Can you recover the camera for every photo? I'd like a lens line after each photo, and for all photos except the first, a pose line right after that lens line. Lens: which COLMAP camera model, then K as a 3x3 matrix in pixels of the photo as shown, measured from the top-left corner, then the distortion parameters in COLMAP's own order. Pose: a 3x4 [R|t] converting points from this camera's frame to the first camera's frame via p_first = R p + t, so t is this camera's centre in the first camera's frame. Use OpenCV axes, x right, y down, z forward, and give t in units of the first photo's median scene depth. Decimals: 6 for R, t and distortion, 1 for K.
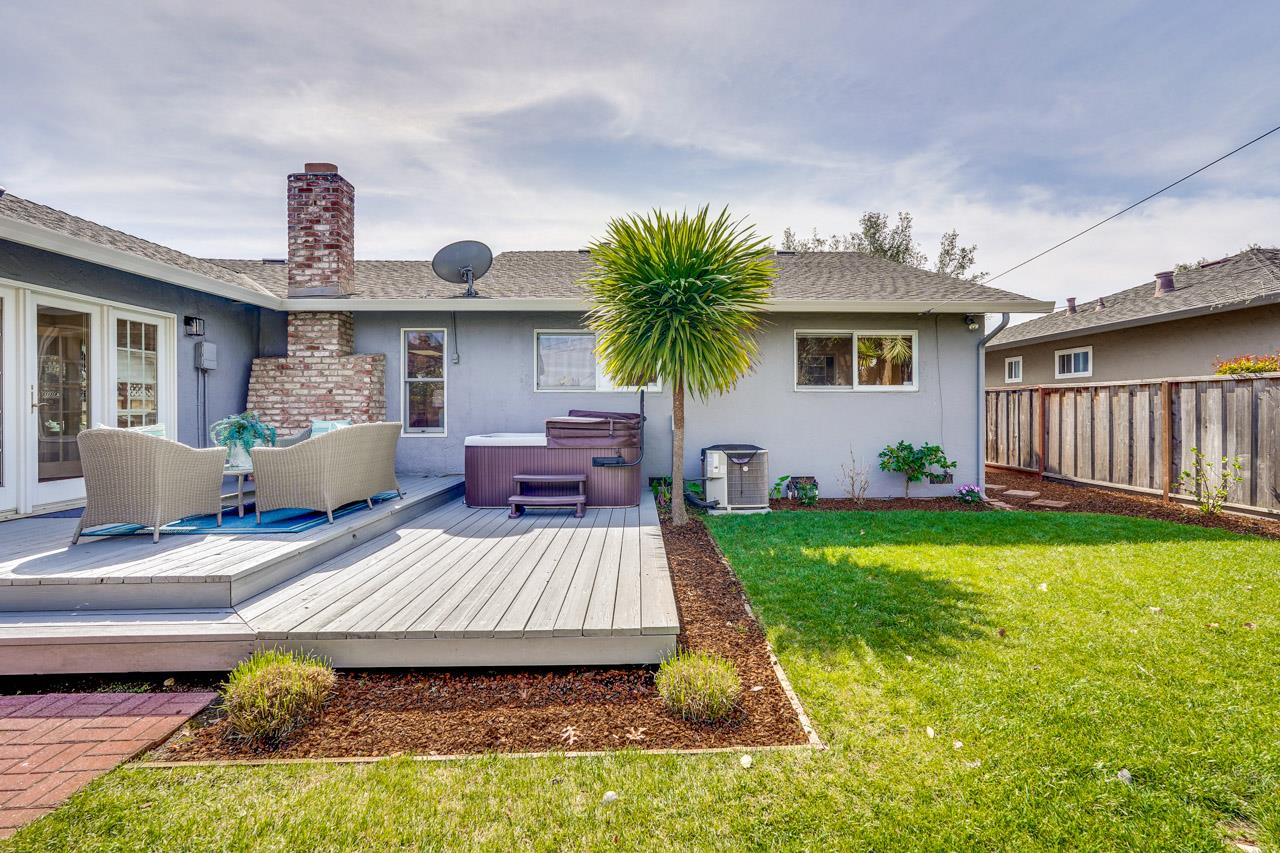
lens RADIAL K [[559.4, 0, 649.3], [0, 559.4, 412.4], [0, 0, 1]] dist [-0.012195, -0.000266]
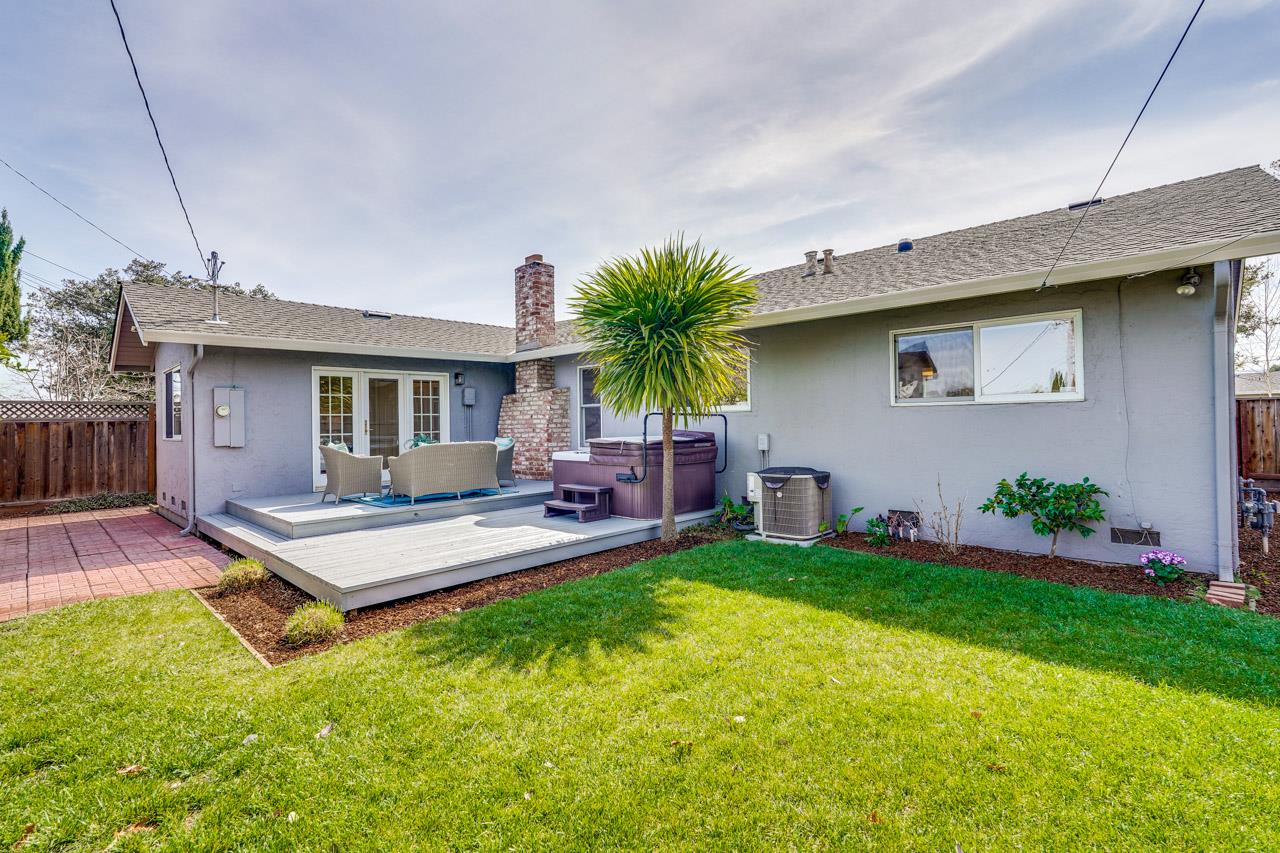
lens RADIAL K [[573.0, 0, 636.4], [0, 573.0, 423.7], [0, 0, 1]] dist [-0.006816, 0.000567]
pose [[0.709705, -0.005764, -0.704475, 0.638470], [0.011965, 0.999921, 0.003872, -0.021947], [0.704397, -0.011177, 0.709718, 0.151455]]
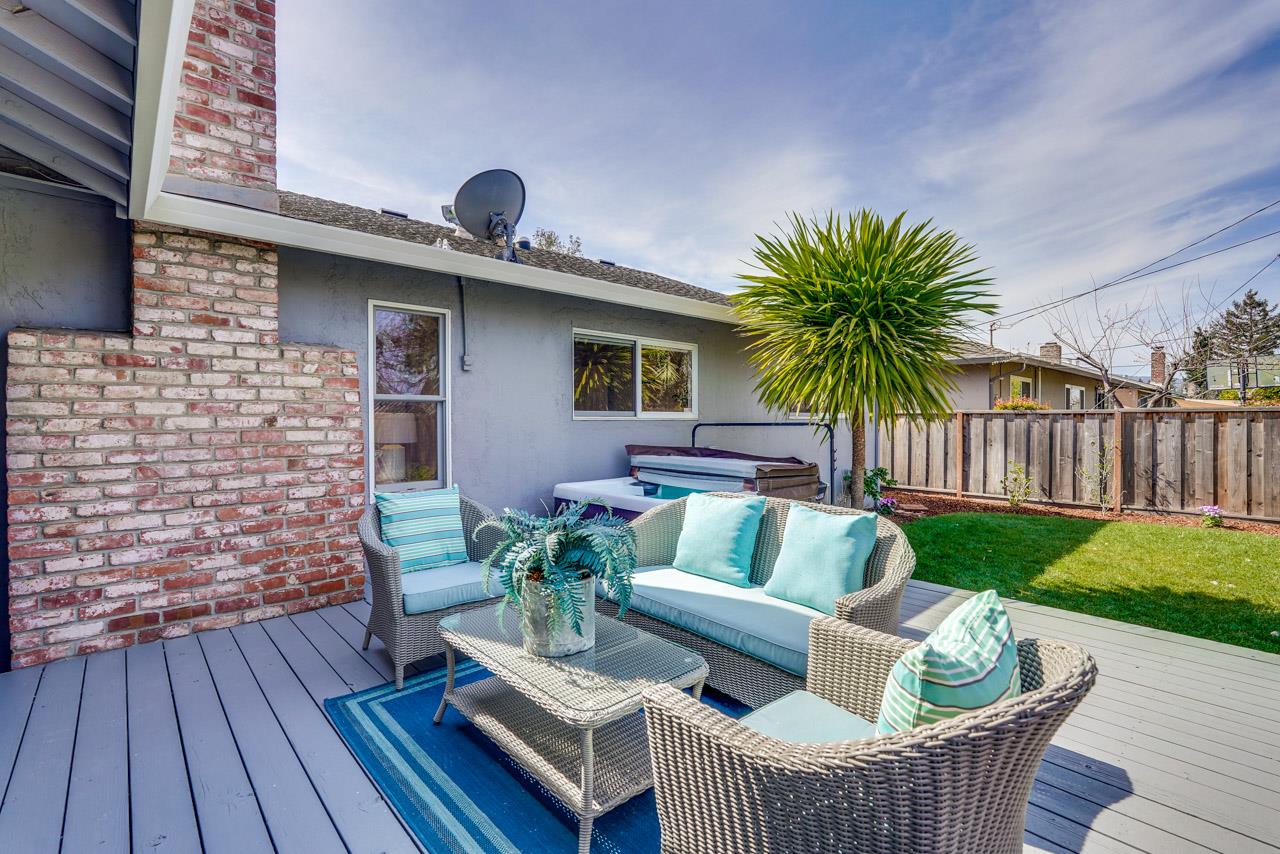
lens RADIAL K [[573.0, 0, 636.4], [0, 573.0, 424.2], [0, 0, 1]] dist [-0.006816, 0.000567]
pose [[0.753826, -0.005815, 0.657049, -0.648841], [-0.001471, 0.999943, 0.010538, -0.040512], [-0.657073, -0.008911, 0.753775, 0.448204]]
